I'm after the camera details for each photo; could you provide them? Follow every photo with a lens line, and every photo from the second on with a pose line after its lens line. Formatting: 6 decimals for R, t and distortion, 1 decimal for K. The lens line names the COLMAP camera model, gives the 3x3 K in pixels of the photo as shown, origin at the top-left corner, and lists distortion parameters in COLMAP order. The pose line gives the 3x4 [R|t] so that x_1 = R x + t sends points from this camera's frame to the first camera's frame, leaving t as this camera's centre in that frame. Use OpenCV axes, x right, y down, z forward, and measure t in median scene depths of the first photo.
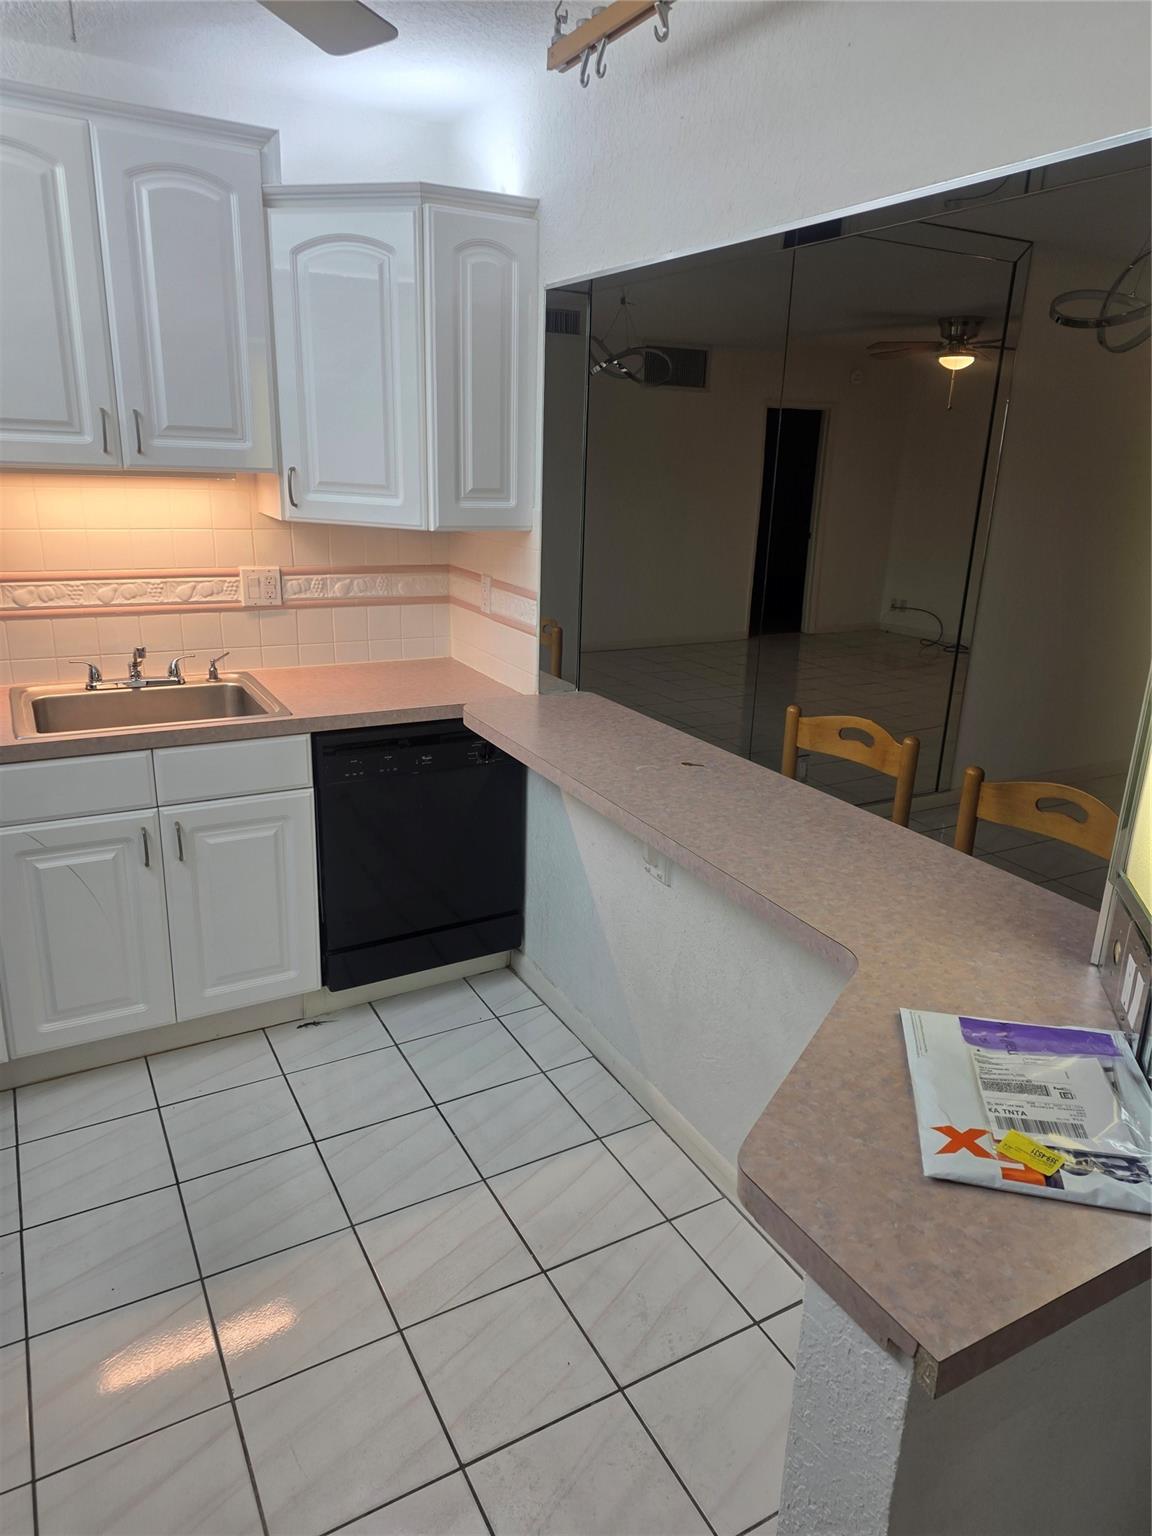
lens RADIAL K [[1025.5, 0, 571.0], [0, 1025.5, 780.9], [0, 0, 1]] dist [0.105372, -0.102271]
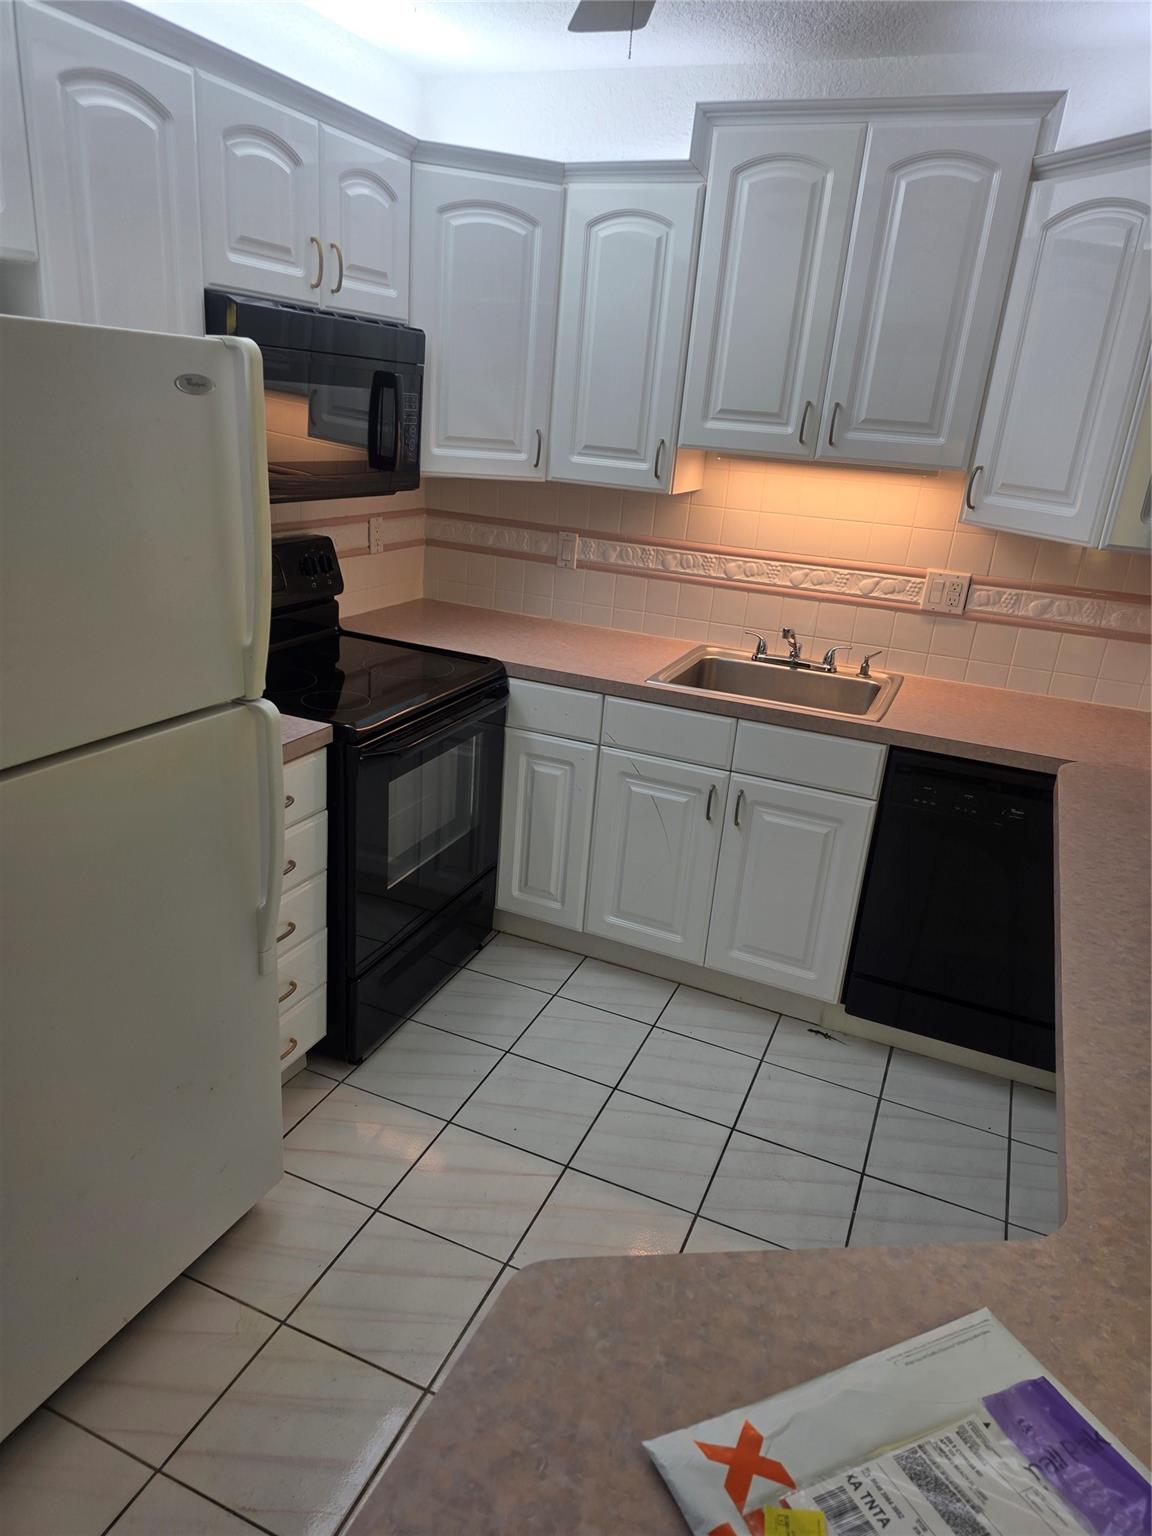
lens RADIAL K [[1013.3, 0, 568.6], [0, 1013.3, 789.8], [0, 0, 1]] dist [0.078264, -0.059538]
pose [[0.597059, 0.296129, -0.745539, 0.273121], [-0.295321, 0.945241, 0.138945, -0.049269], [0.745859, 0.137215, 0.651818, 0.171827]]
